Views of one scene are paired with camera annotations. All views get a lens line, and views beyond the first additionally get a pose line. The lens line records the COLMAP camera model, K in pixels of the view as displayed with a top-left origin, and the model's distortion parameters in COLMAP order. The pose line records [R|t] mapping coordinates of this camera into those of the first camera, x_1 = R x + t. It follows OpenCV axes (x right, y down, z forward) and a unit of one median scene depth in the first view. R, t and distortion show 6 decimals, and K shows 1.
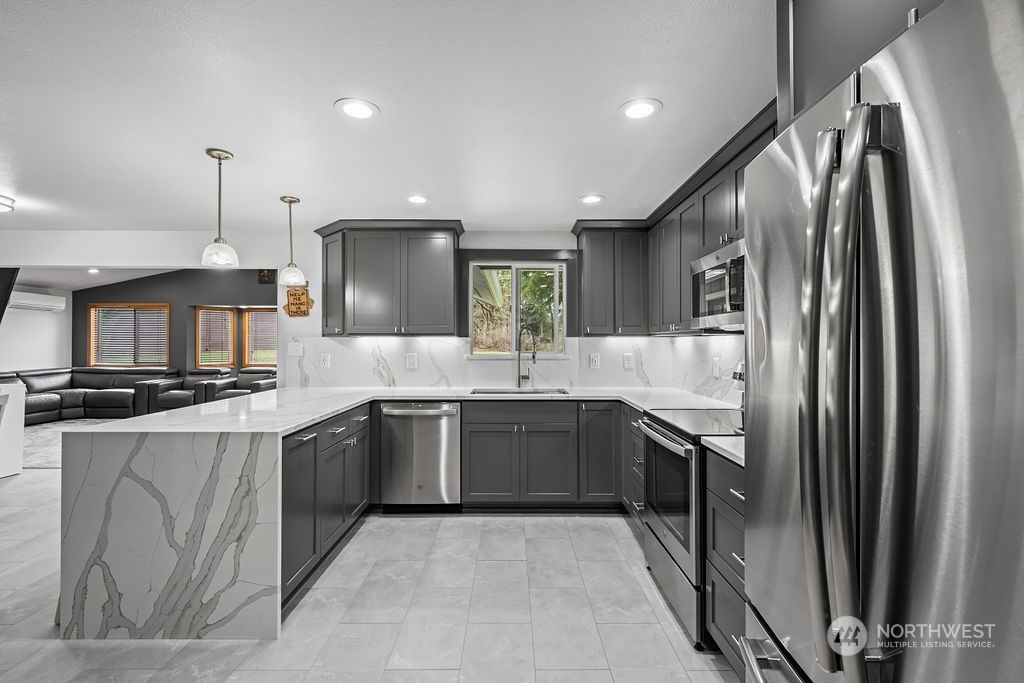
lens RADIAL K [[451.2, 0, 512.0], [0, 451.2, 341.5], [0, 0, 1]] dist [0.000351, -0.000060]
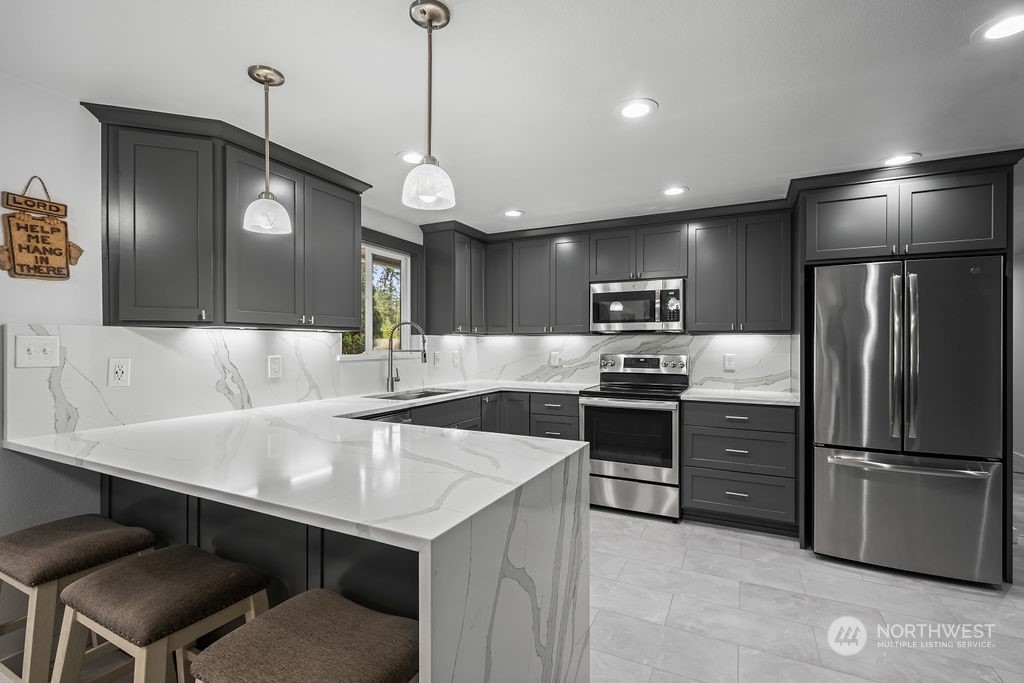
lens RADIAL K [[467.8, 0, 512.6], [0, 467.8, 345.3], [0, 0, 1]] dist [0.001639, -0.000014]
pose [[0.445668, -0.002253, 0.895195, -0.748810], [-0.002242, 0.999991, 0.003633, 0.009069], [-0.895195, -0.003626, 0.445659, 0.408660]]
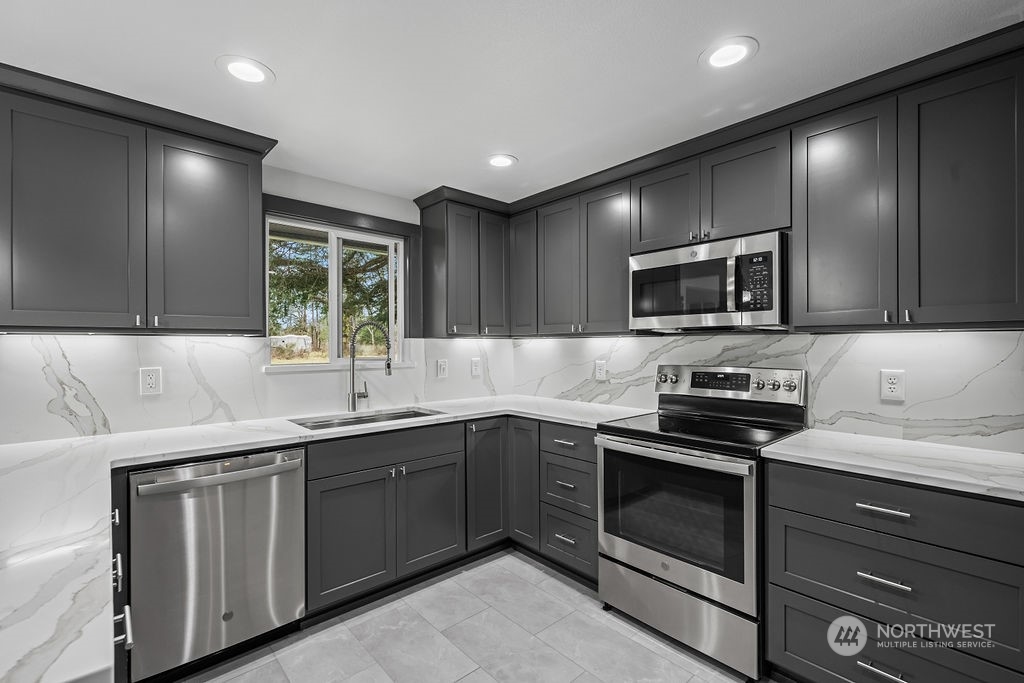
lens RADIAL K [[452.3, 0, 511.8], [0, 452.3, 346.5], [0, 0, 1]] dist [-0.000087, -0.000215]
pose [[0.742684, -0.004067, 0.669630, -0.286858], [0.001891, 0.999990, 0.003977, 0.001538], [-0.669640, -0.001688, 0.742684, 0.347340]]
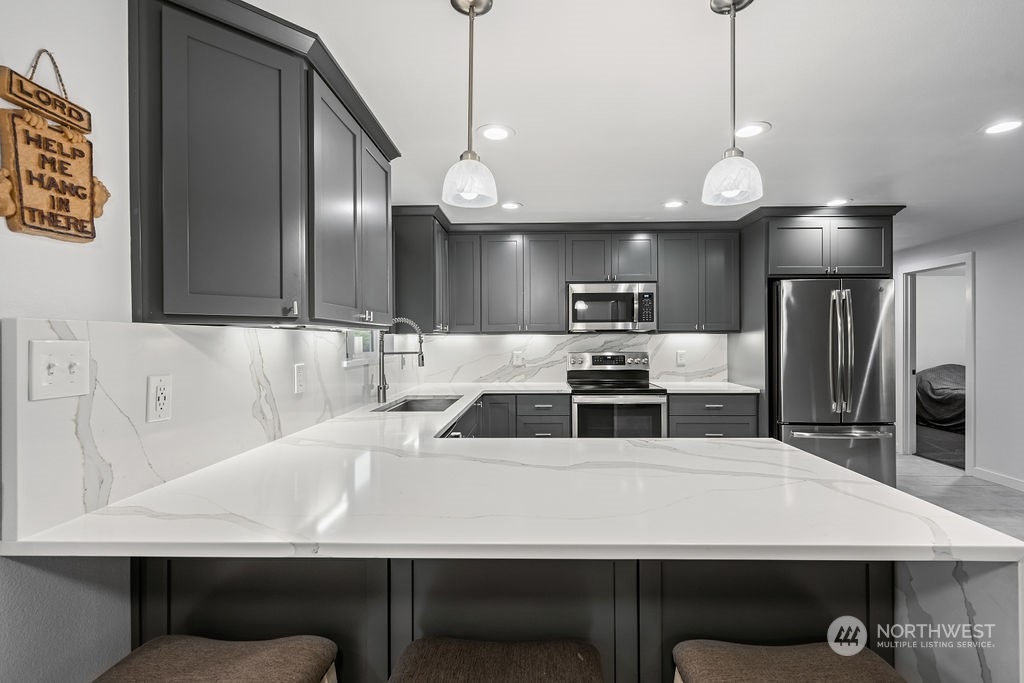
lens RADIAL K [[468.4, 0, 525.1], [0, 468.4, 340.0], [0, 0, 1]] dist [0.000278, -0.000030]
pose [[0.016438, -0.000292, 0.999865, -0.798405], [0.003134, 0.999995, 0.000240, 0.002219], [-0.999860, 0.003130, 0.016439, 0.811638]]
